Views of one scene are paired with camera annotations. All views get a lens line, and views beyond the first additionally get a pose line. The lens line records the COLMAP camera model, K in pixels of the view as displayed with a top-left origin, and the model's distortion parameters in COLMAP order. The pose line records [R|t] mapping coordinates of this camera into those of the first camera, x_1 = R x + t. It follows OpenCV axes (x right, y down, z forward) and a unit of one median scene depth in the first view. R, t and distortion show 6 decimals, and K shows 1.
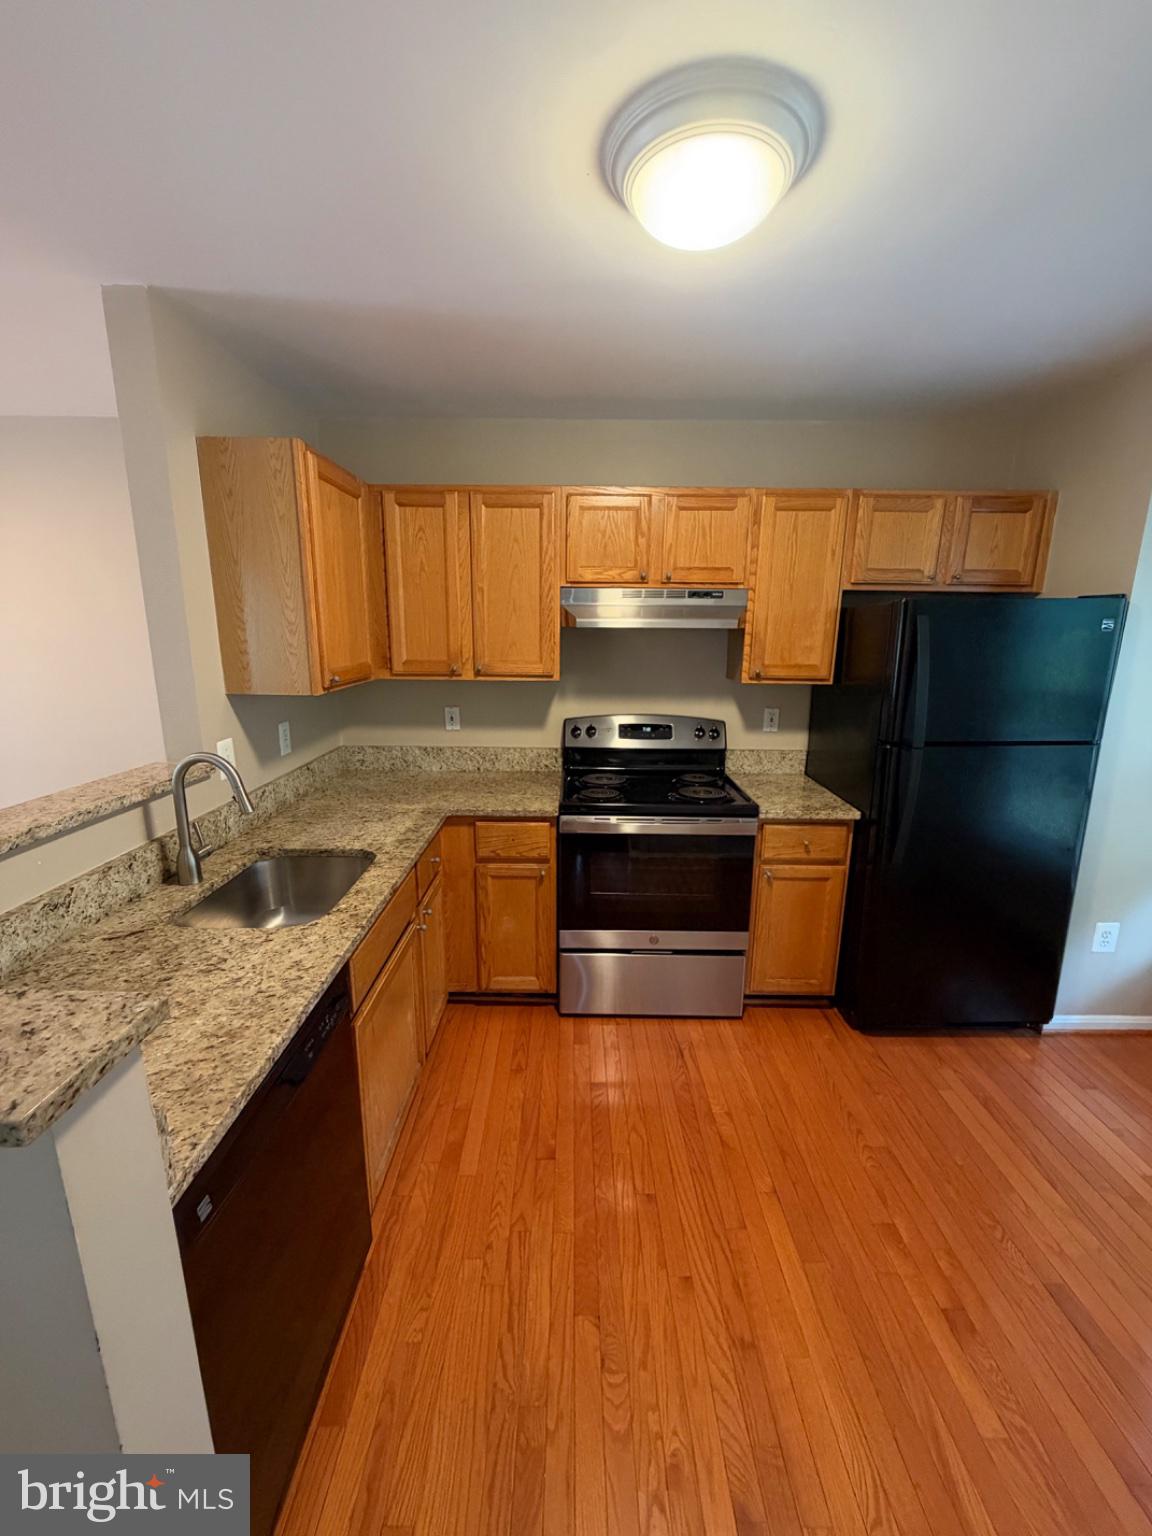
lens RADIAL K [[615.3, 0, 575.8], [0, 615.3, 761.1], [0, 0, 1]] dist [-0.000831, 0.000552]
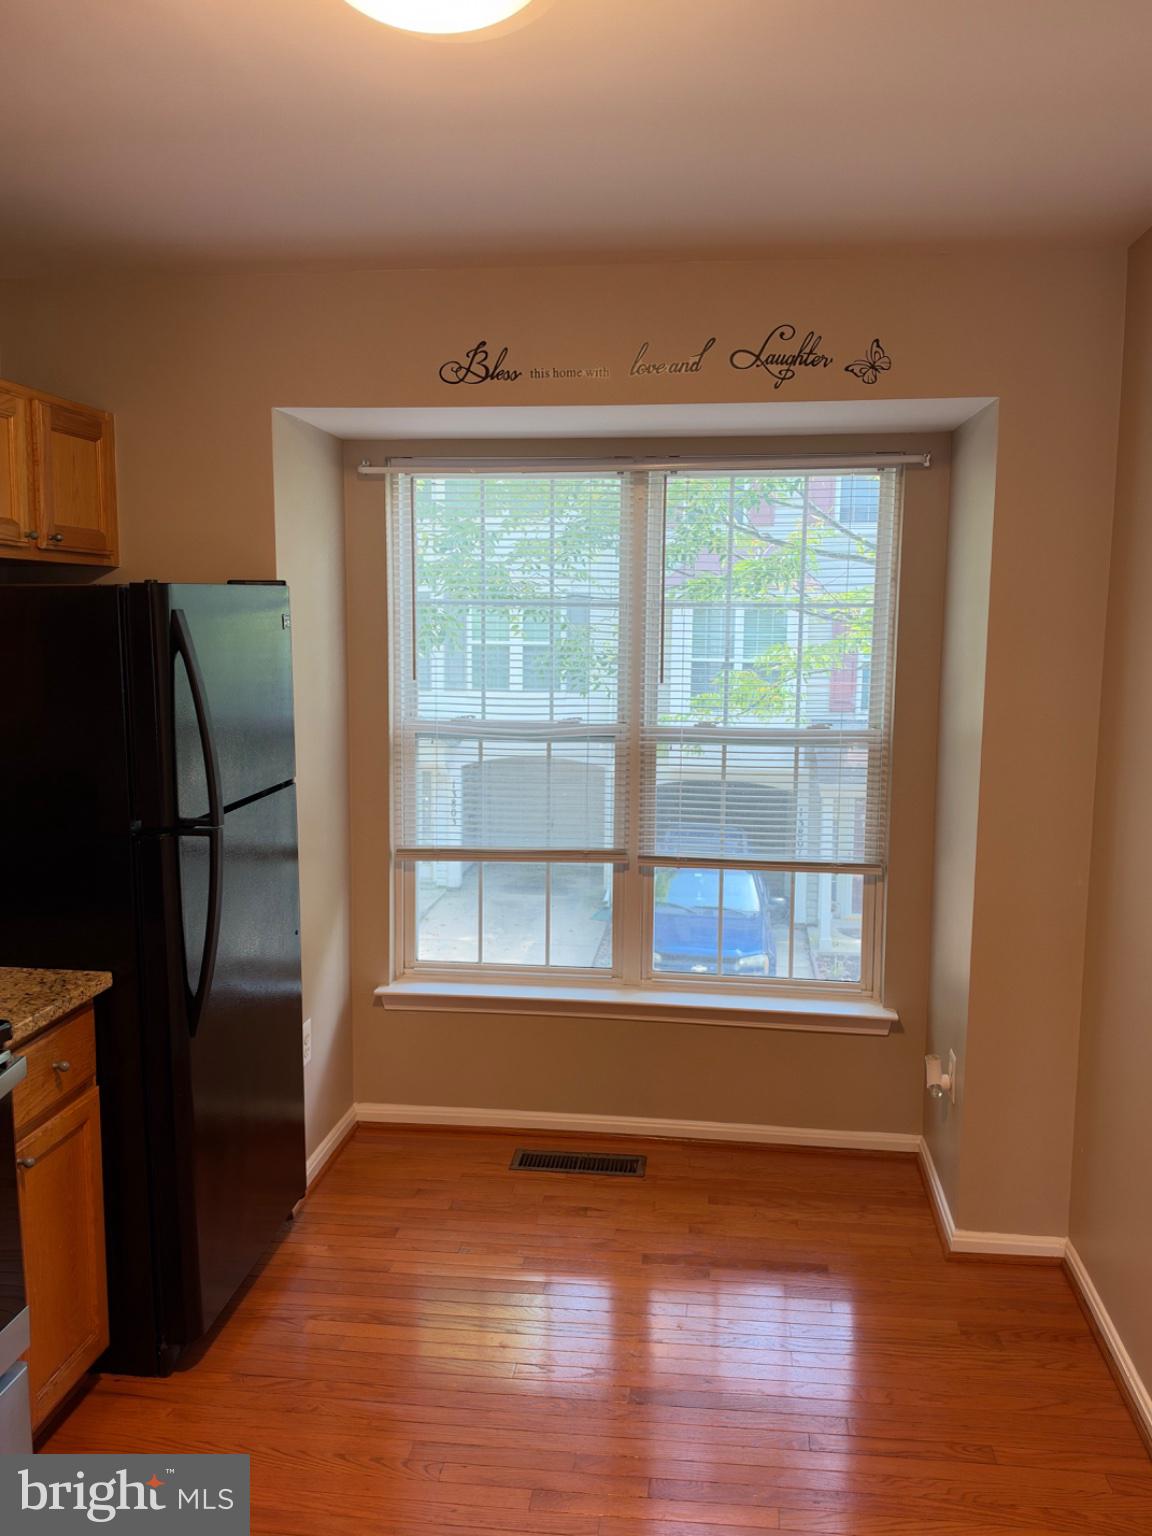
lens RADIAL K [[1298.6, 0, 577.3], [0, 1298.6, 771.3], [0, 0, 1]] dist [-0.010467, -0.004645]
pose [[0.116589, -0.128962, 0.984772, -0.177360], [0.202910, 0.973713, 0.103491, -0.037863], [-0.972232, 0.187754, 0.139692, 0.133245]]
